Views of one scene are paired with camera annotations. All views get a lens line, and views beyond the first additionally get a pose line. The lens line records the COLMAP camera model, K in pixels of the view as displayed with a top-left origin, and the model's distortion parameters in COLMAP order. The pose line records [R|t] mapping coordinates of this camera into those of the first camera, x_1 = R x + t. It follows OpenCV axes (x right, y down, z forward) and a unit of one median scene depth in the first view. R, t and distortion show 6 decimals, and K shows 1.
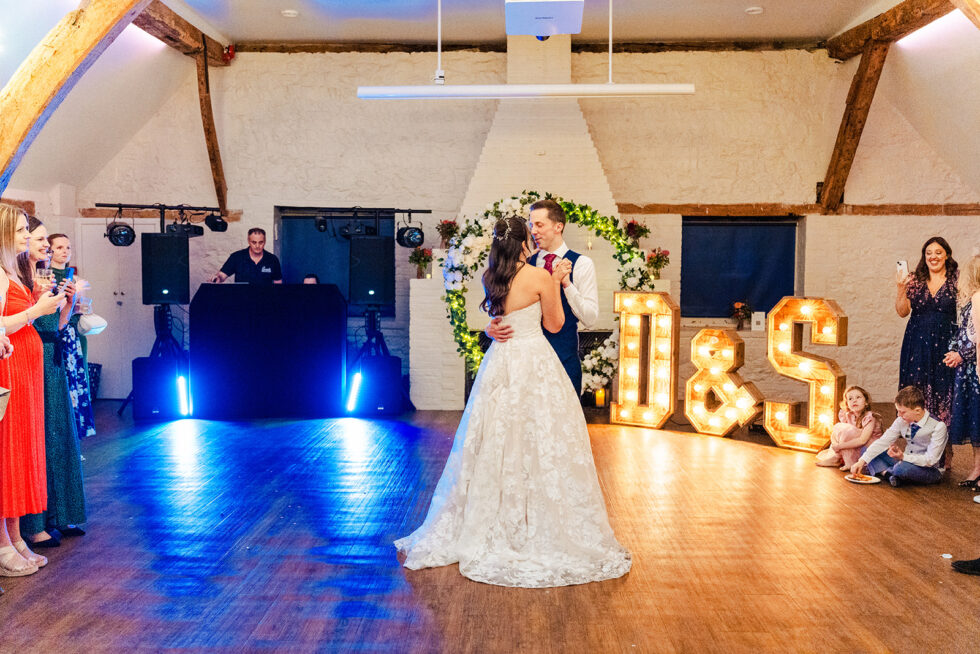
lens RADIAL K [[758.4, 0, 504.3], [0, 758.4, 325.4], [0, 0, 1]] dist [-0.001145, -0.000582]
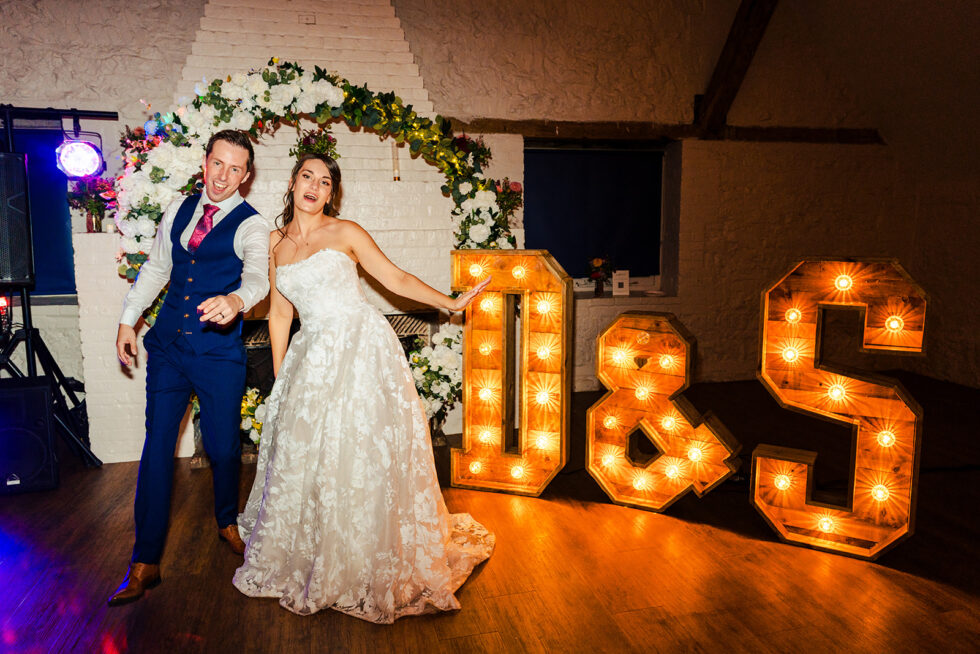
lens RADIAL K [[758.4, 0, 504.3], [0, 758.4, 325.4], [0, 0, 1]] dist [-0.001145, -0.000582]
pose [[0.963531, -0.047738, 0.263303, 0.033805], [0.031179, 0.997285, 0.066716, -0.025125], [-0.265773, -0.056073, 0.962404, 0.441303]]
